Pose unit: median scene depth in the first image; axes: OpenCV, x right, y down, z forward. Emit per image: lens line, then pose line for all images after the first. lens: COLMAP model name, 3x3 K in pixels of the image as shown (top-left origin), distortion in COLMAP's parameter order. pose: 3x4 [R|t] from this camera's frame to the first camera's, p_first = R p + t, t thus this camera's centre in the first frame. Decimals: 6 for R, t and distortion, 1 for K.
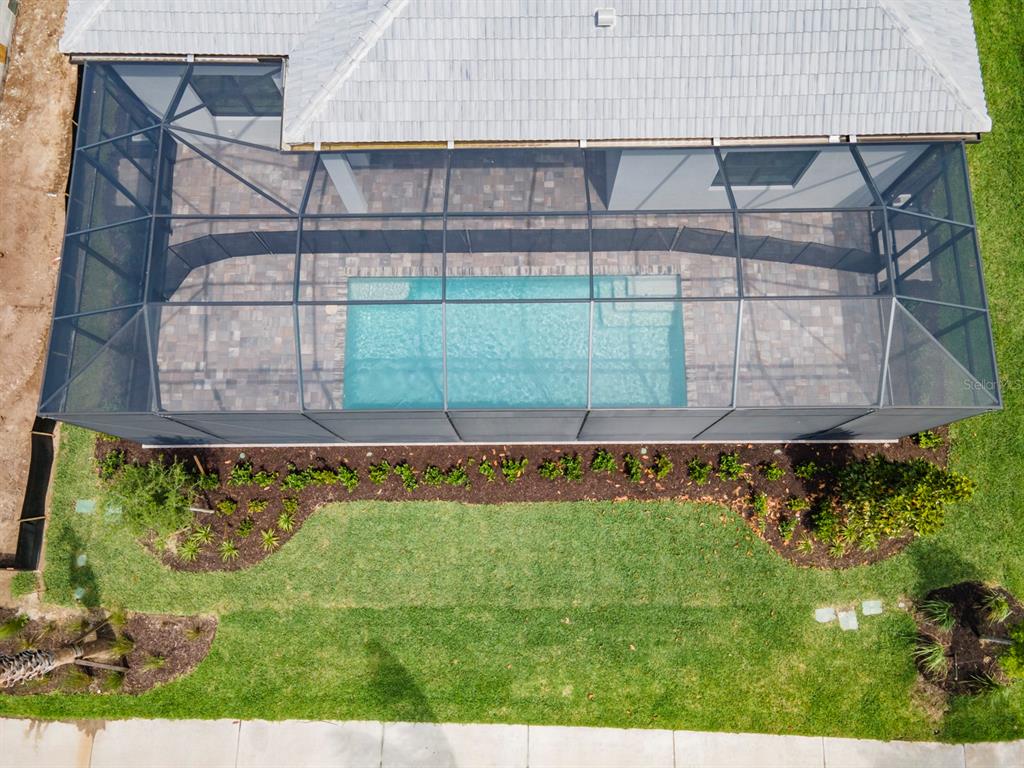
lens RADIAL K [[735.8, 0, 515.9], [0, 735.8, 387.5], [0, 0, 1]] dist [0.043516, 0.001700]
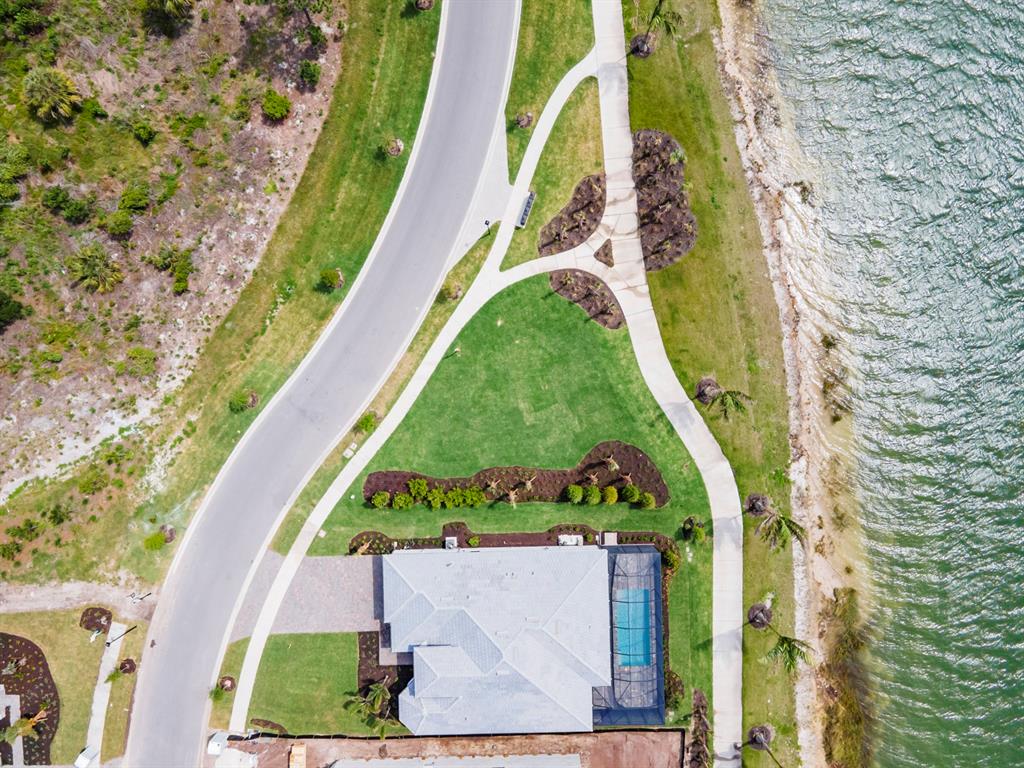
lens RADIAL K [[735.8, 0, 515.9], [0, 735.8, 387.5], [0, 0, 1]] dist [0.043516, 0.001700]
pose [[-0.018990, -0.999806, -0.005194, 1.547610], [0.974541, -0.019670, 0.223343, -1.794956], [-0.223402, -0.000821, 0.974726, -3.326859]]
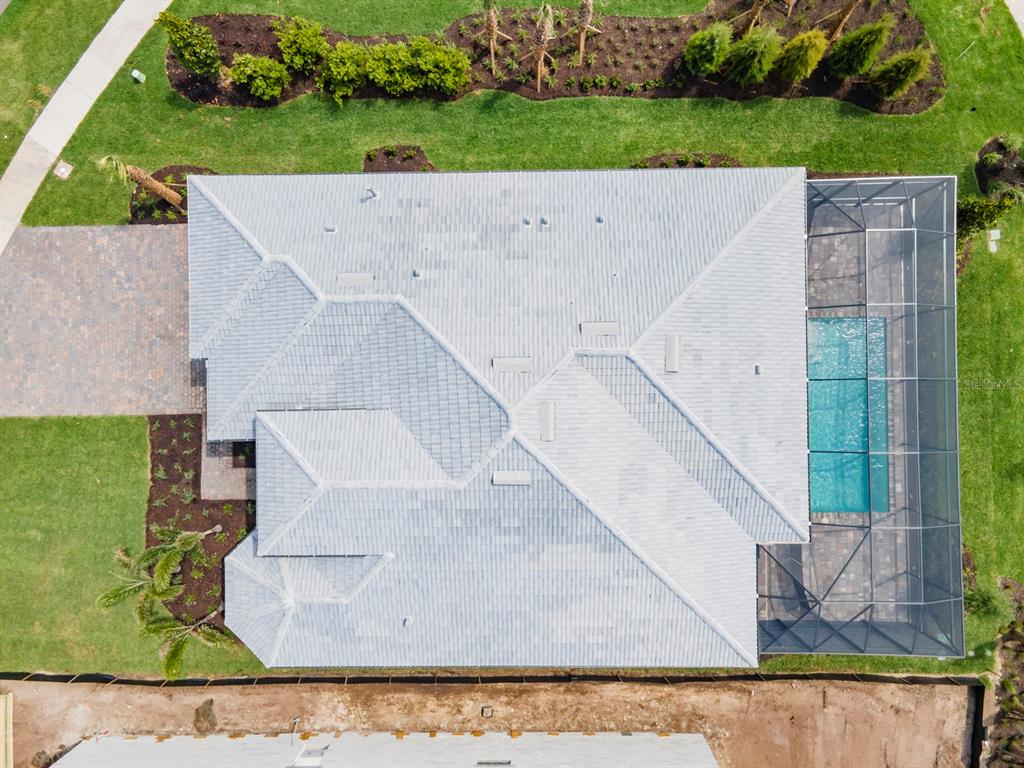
lens RADIAL K [[735.8, 0, 515.9], [0, 735.8, 387.5], [0, 0, 1]] dist [0.043516, 0.001700]
pose [[-0.003346, -0.999815, 0.018945, 0.033293], [0.978350, 0.000647, 0.206954, -1.236777], [-0.206928, 0.019228, 0.978167, -0.572458]]
